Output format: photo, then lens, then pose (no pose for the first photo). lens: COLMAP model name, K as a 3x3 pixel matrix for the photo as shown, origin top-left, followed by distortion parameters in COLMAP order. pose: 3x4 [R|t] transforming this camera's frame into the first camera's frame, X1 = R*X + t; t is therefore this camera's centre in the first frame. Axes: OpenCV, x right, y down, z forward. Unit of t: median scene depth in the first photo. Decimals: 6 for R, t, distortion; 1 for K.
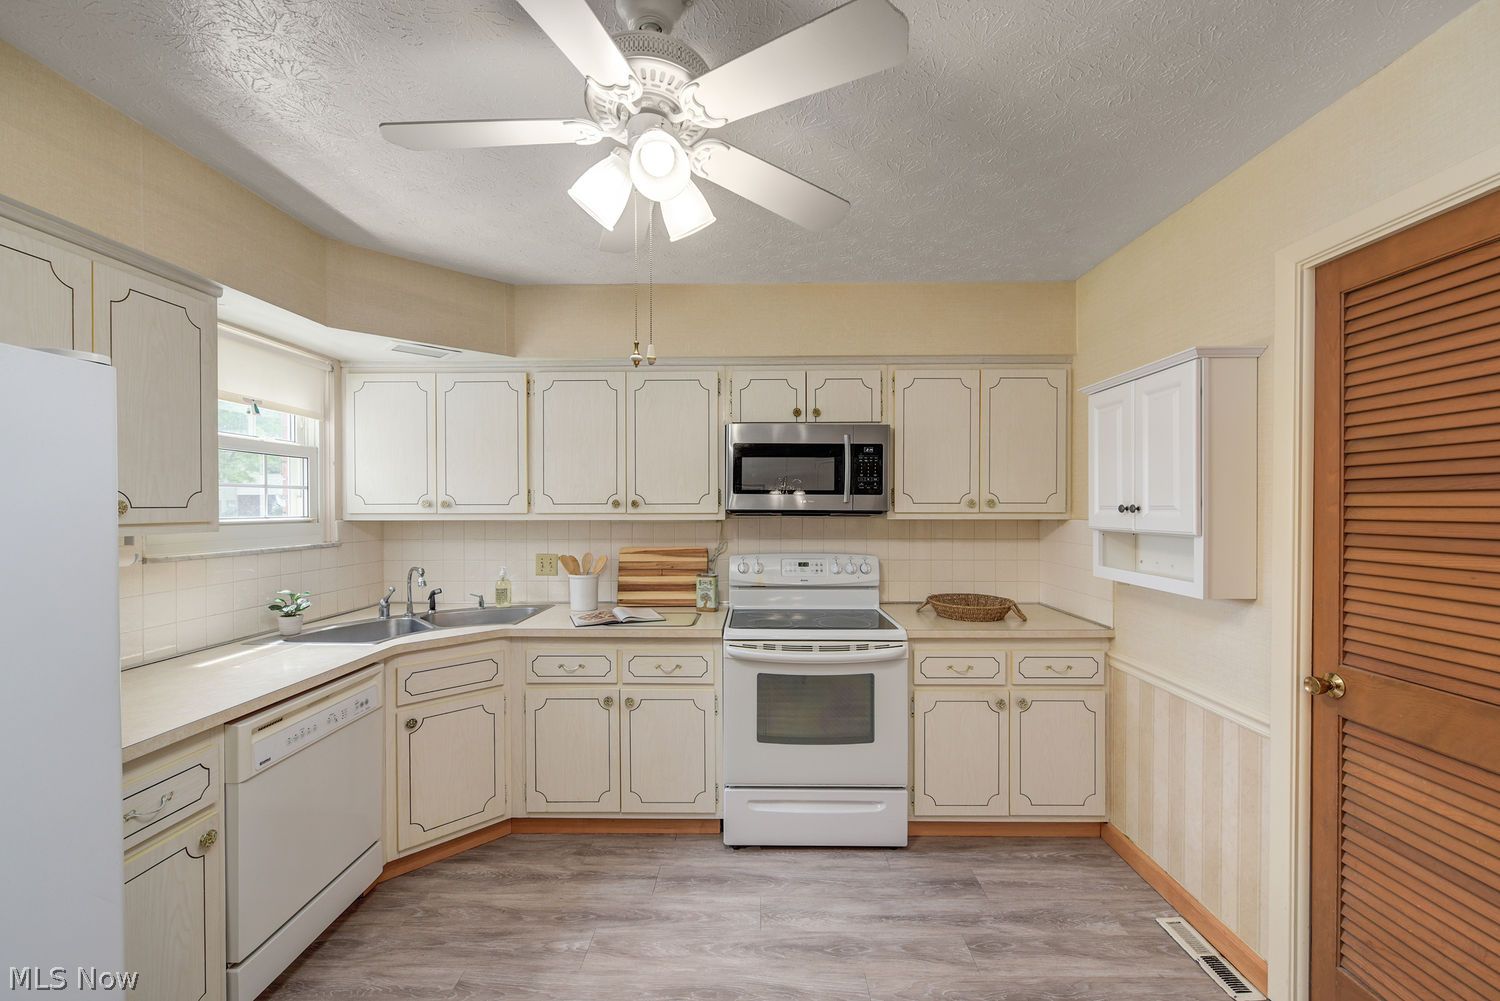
lens RADIAL K [[594.4, 0, 749.6], [0, 594.4, 511.8], [0, 0, 1]] dist [-0.002957, -0.000630]
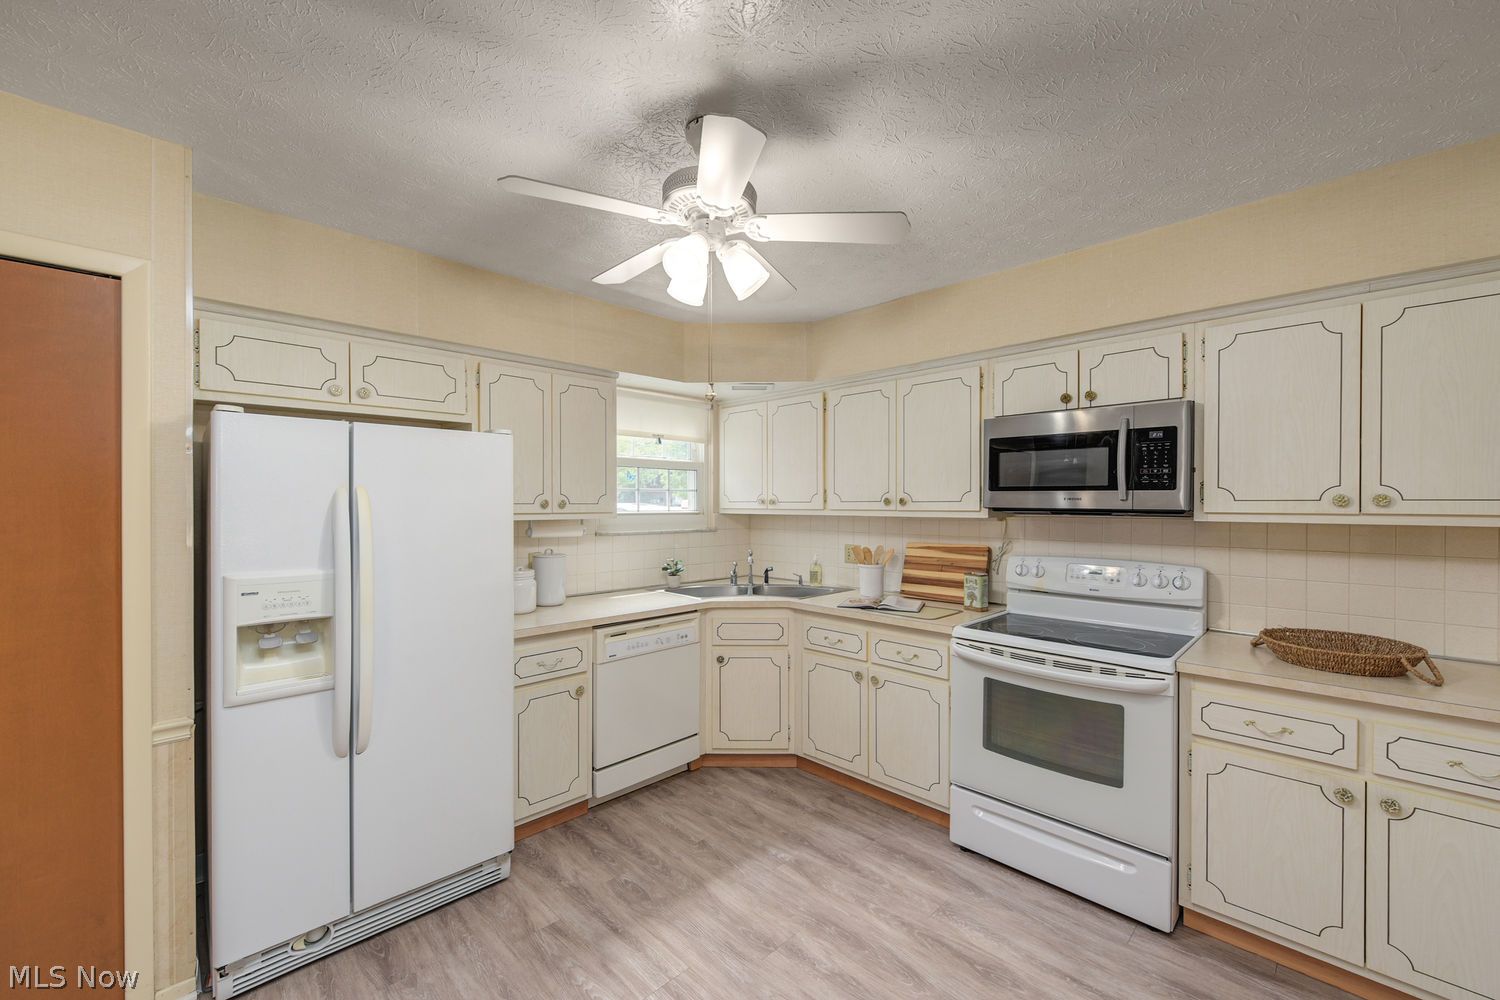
lens RADIAL K [[594.4, 0, 749.6], [0, 594.4, 511.3], [0, 0, 1]] dist [-0.002957, -0.000630]
pose [[0.718732, 0.010488, -0.695208, 0.398688], [-0.008436, 0.999944, 0.006363, -0.000217], [0.695236, 0.001291, 0.718780, 0.041023]]
